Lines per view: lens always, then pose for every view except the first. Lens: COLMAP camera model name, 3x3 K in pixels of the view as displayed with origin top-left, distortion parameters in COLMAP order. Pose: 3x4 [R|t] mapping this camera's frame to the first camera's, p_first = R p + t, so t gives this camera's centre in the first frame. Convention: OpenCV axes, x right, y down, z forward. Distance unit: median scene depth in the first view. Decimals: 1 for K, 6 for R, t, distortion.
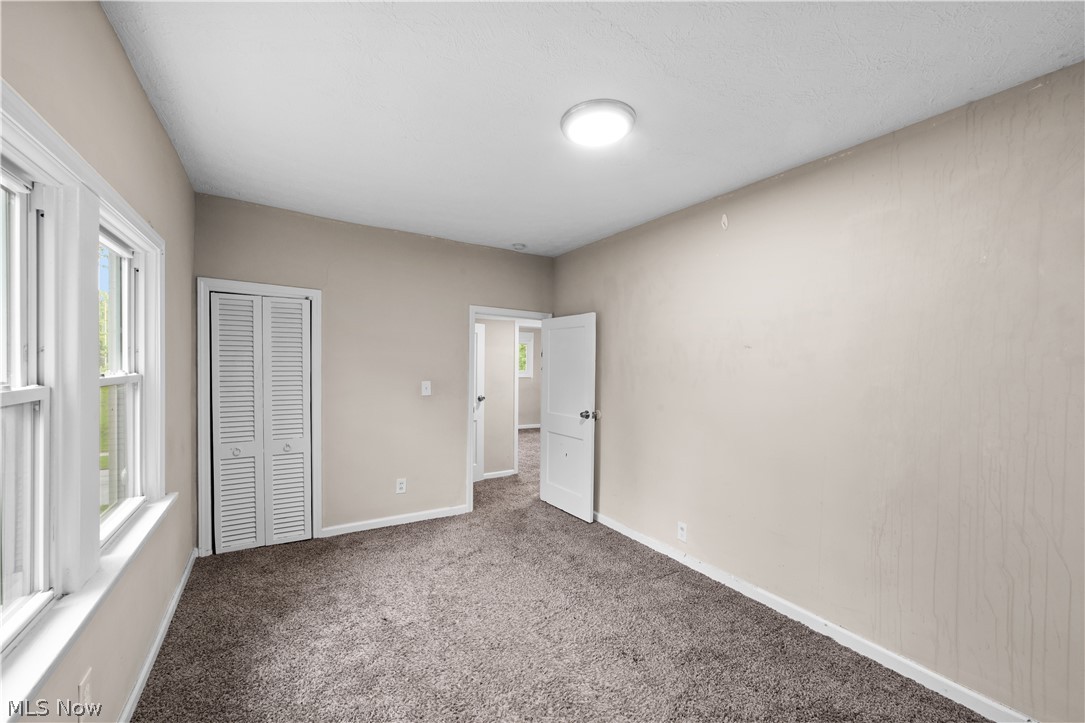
lens RADIAL K [[427.1, 0, 539.7], [0, 427.1, 361.7], [0, 0, 1]] dist [-0.009158, 0.000314]
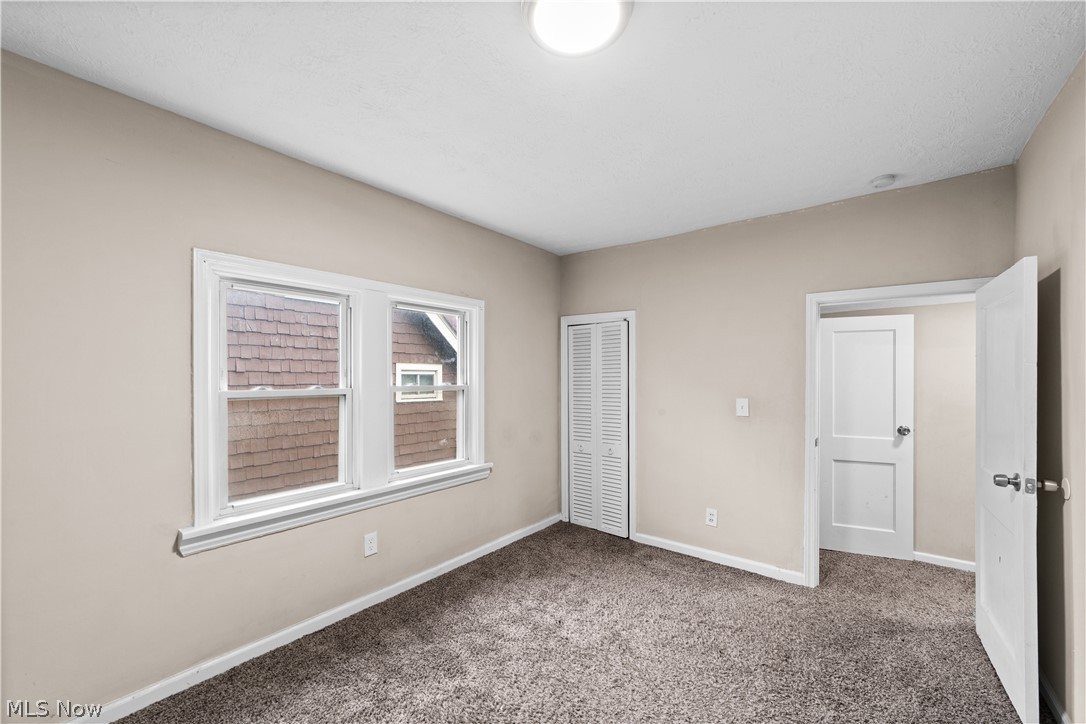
lens RADIAL K [[427.5, 0, 543.0], [0, 427.5, 371.5], [0, 0, 1]] dist [-0.009158, 0.000314]
pose [[0.336411, -0.027785, -0.941305, 0.432326], [0.009864, 0.999614, -0.025981, 0.013265], [0.941663, -0.000545, 0.336556, 0.423418]]
